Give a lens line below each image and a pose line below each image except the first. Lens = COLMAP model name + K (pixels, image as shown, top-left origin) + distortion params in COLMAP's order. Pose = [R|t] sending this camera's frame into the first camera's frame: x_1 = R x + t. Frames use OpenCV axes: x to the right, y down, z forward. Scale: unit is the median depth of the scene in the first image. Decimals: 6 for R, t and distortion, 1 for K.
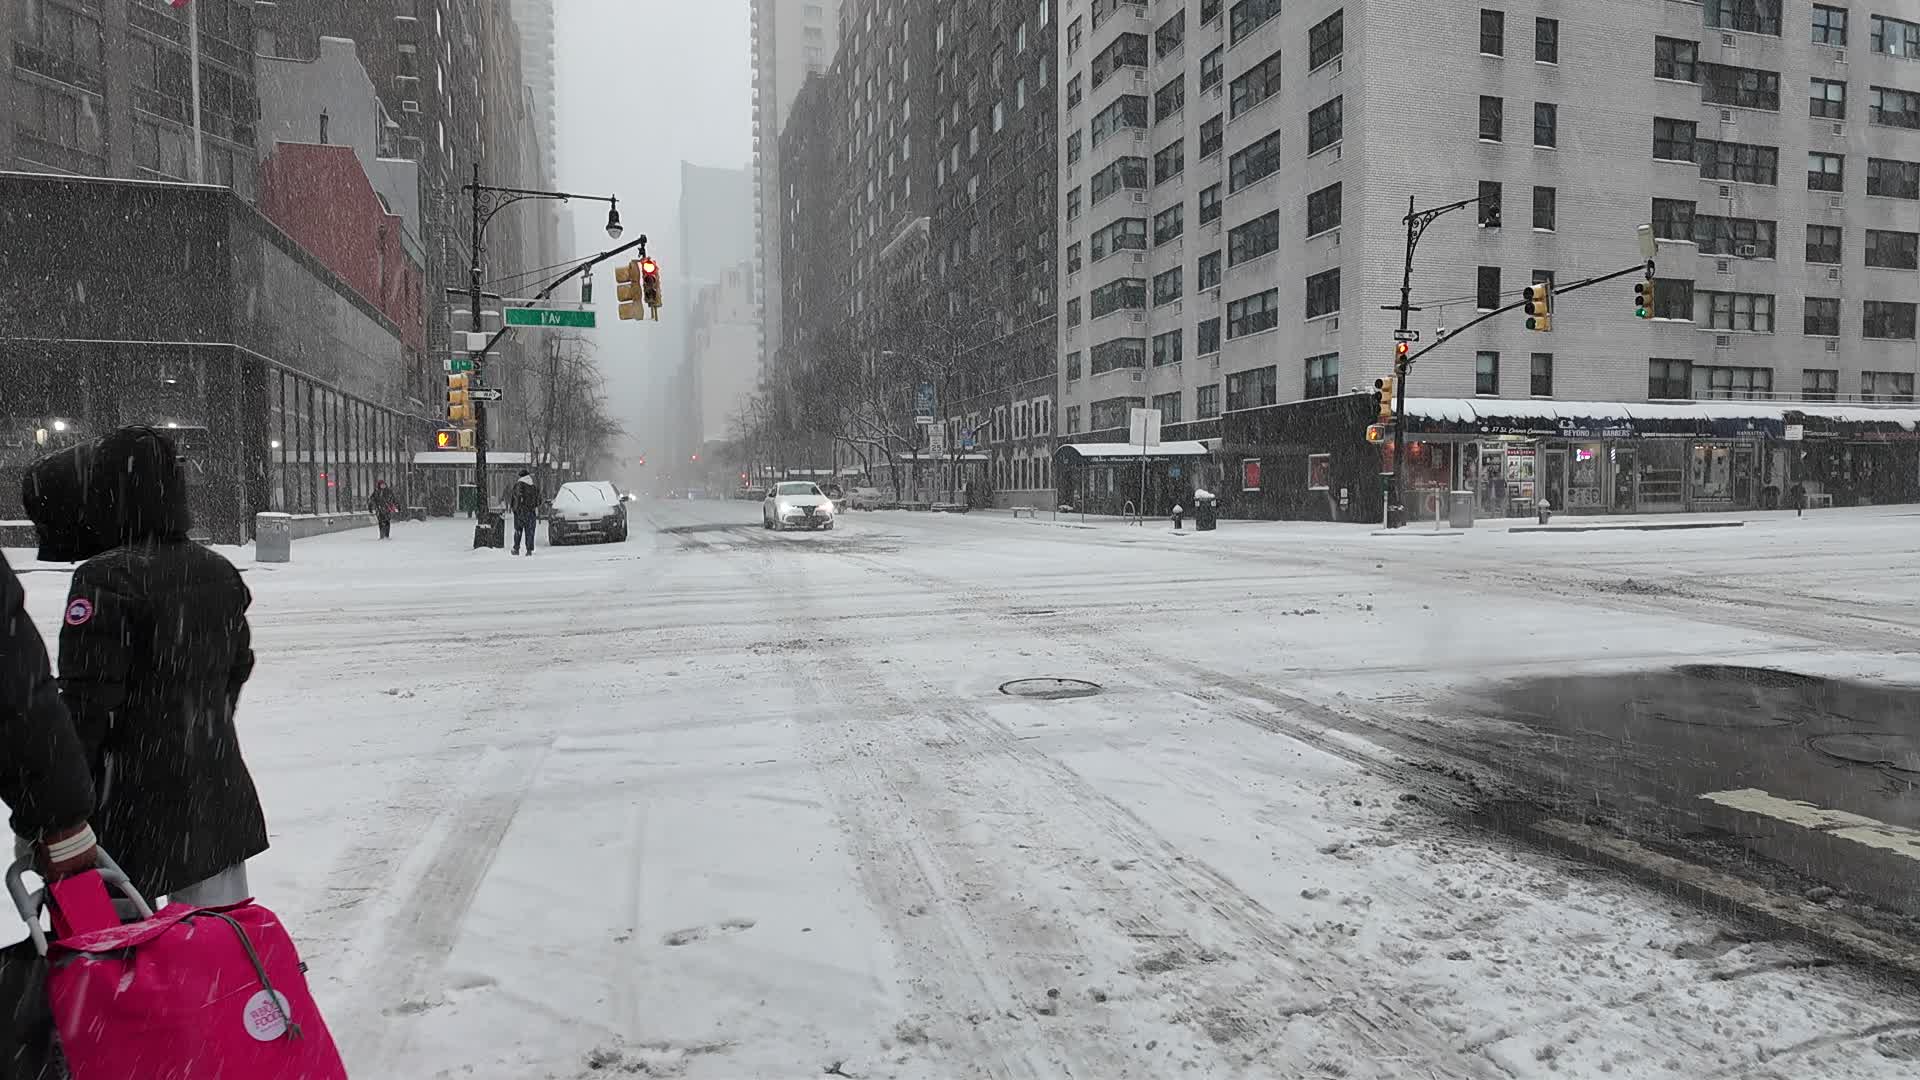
lens RADIAL K [[1116.3, 0, 960.0], [0, 1116.3, 540.0], [0, 0, 1]] dist [0.106314, -0.162508]
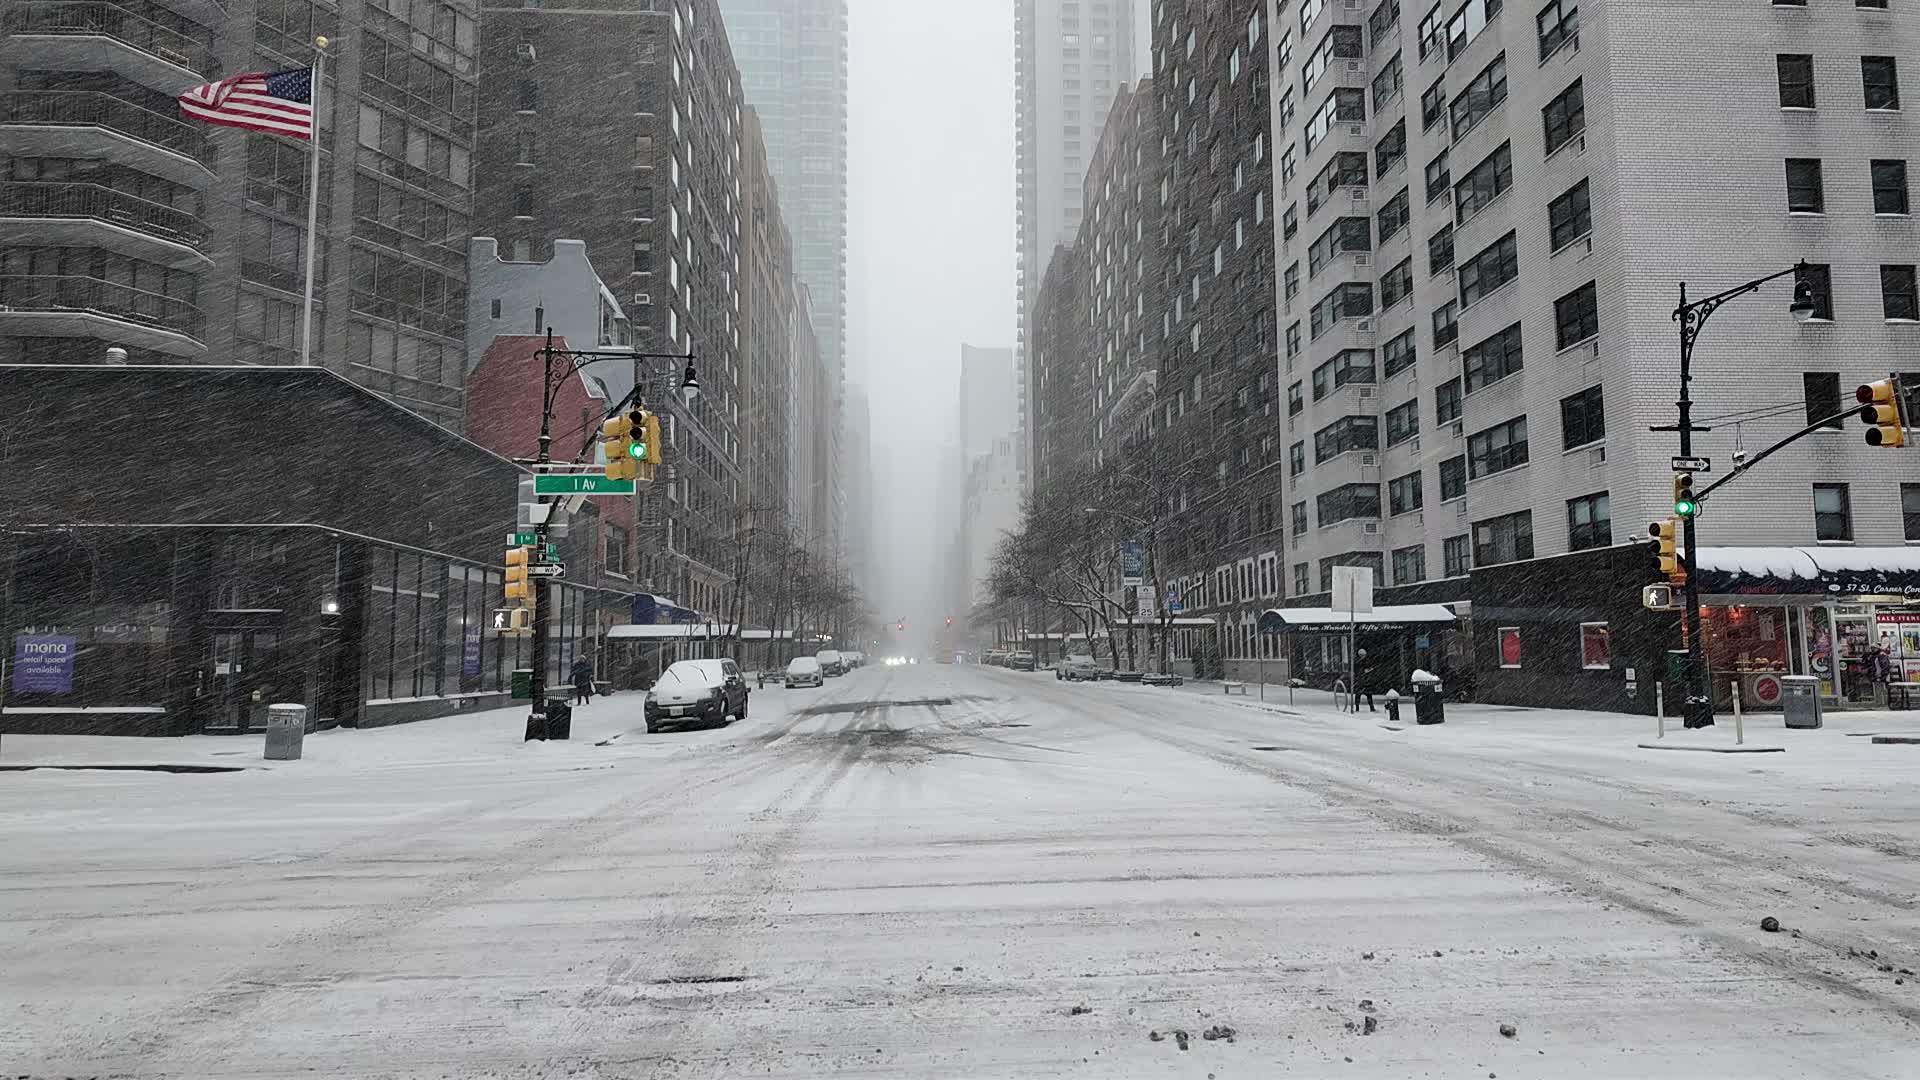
lens RADIAL K [[1123.3, 0, 960.0], [0, 1123.3, 540.0], [0, 0, 1]] dist [0.048069, -0.039212]
pose [[0.968399, -0.027103, -0.247928, 0.083625], [-0.008317, 0.990016, -0.140713, -0.016856], [0.249266, 0.138328, 0.958505, 0.128184]]
